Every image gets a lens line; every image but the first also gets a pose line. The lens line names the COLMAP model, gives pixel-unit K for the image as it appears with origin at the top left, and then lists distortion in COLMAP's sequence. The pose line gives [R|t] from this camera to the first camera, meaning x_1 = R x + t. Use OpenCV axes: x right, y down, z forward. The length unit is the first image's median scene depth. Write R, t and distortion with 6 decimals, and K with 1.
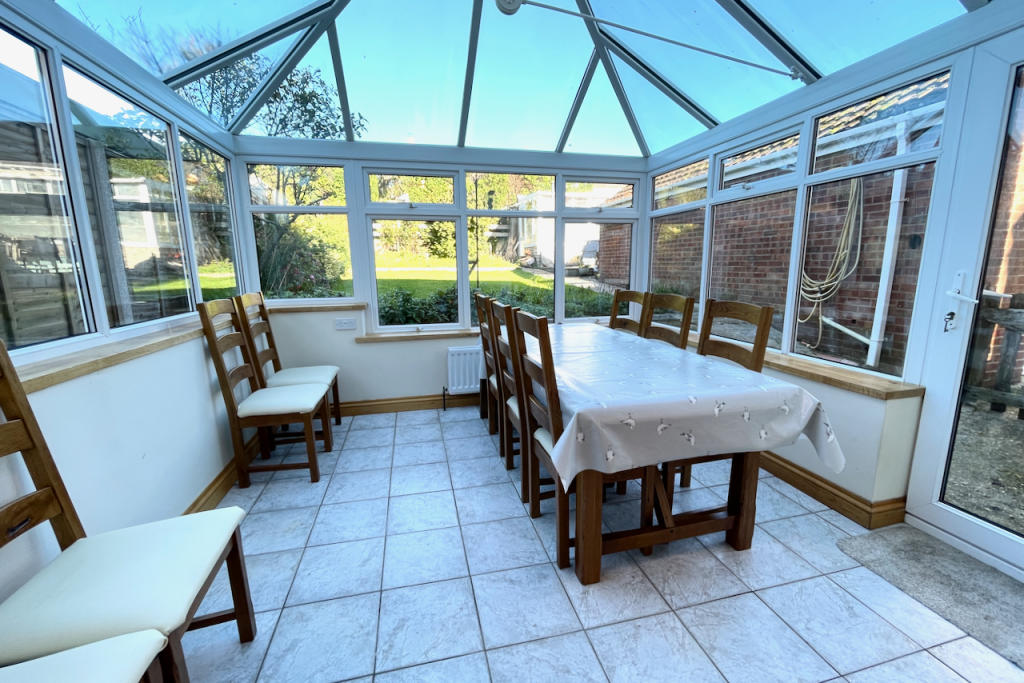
lens RADIAL K [[416.1, 0, 512.0], [0, 416.1, 341.5], [0, 0, 1]] dist [-0.002269, -0.000172]
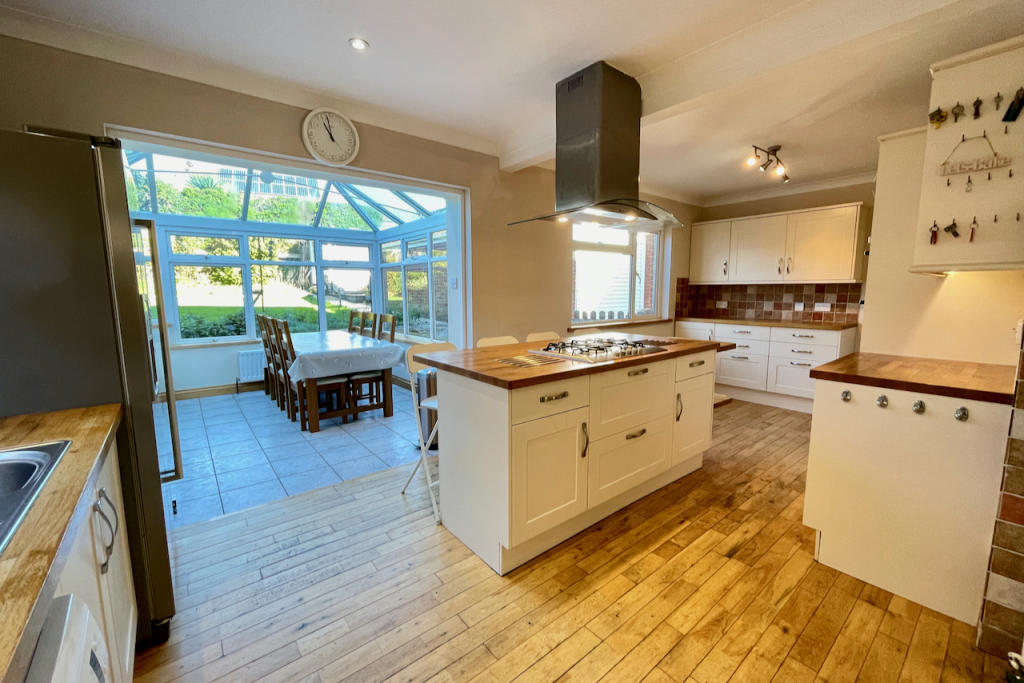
lens RADIAL K [[416.1, 0, 512.0], [0, 416.1, 341.5], [0, 0, 1]] dist [-0.002269, -0.000172]
pose [[0.904797, -0.043971, 0.423568, 0.101842], [0.069069, 0.996638, -0.044079, 0.111248], [-0.420205, 0.069138, 0.904791, -0.754067]]
